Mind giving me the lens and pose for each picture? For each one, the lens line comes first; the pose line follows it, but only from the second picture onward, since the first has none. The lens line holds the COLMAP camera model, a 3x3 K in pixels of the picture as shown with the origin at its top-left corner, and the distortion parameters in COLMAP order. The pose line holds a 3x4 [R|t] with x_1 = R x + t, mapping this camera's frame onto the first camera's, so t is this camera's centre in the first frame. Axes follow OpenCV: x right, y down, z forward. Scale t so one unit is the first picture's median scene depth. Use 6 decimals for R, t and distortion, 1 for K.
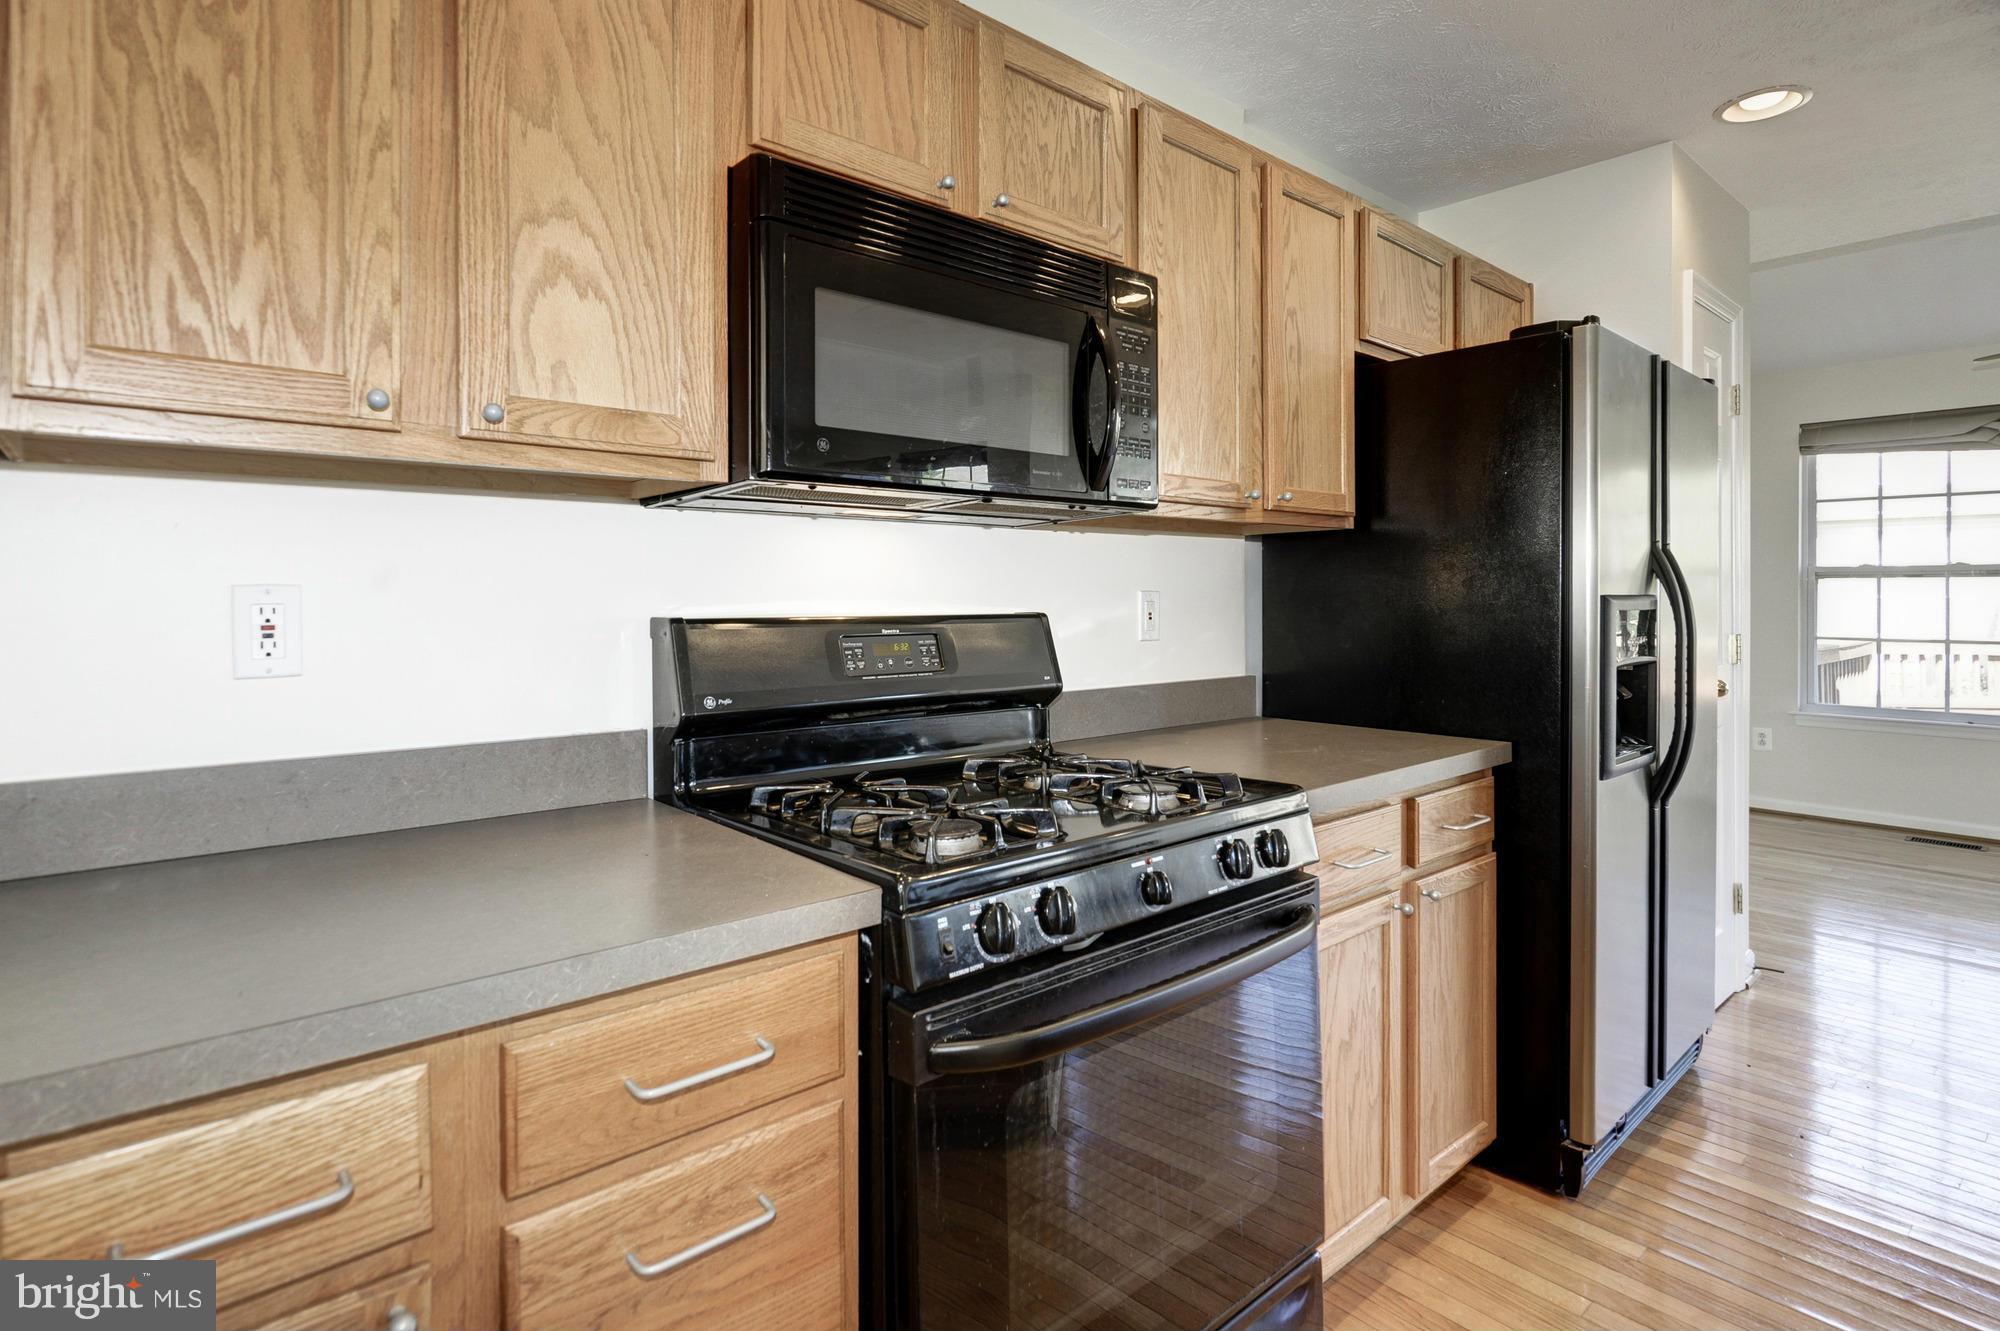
lens RADIAL K [[1018.4, 0, 1106.2], [0, 1018.4, 600.8], [0, 0, 1]] dist [-0.015574, -0.000769]
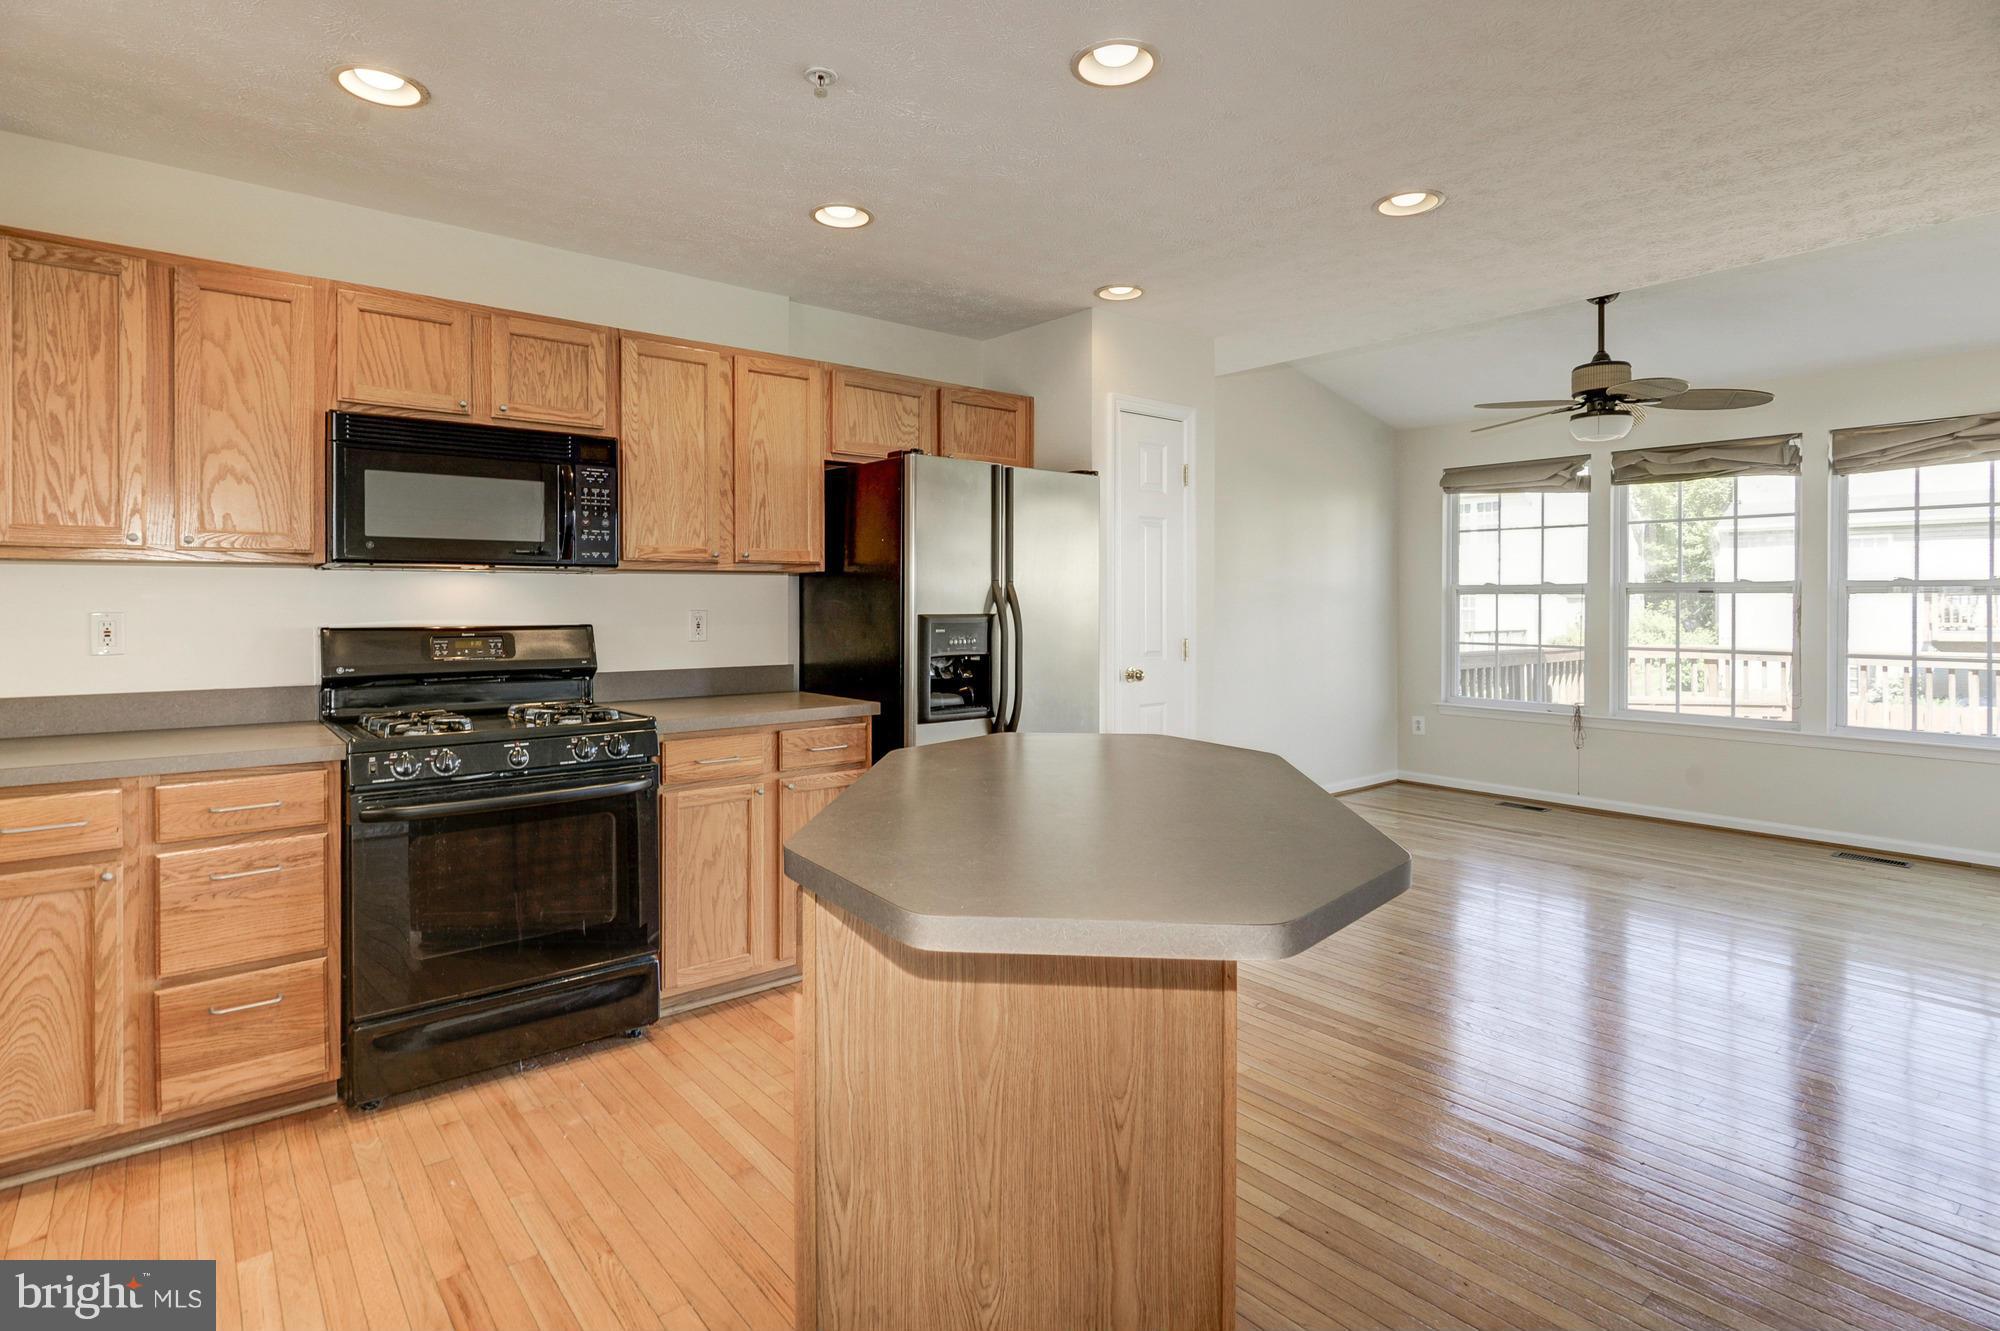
lens RADIAL K [[1018.4, 0, 1106.2], [0, 1018.4, 600.8], [0, 0, 1]] dist [-0.015574, -0.000769]
pose [[0.999879, 0.000503, -0.015522, 1.264894], [-0.000606, 0.999978, -0.006607, -0.025984], [0.015519, 0.006616, 0.999858, -1.048126]]
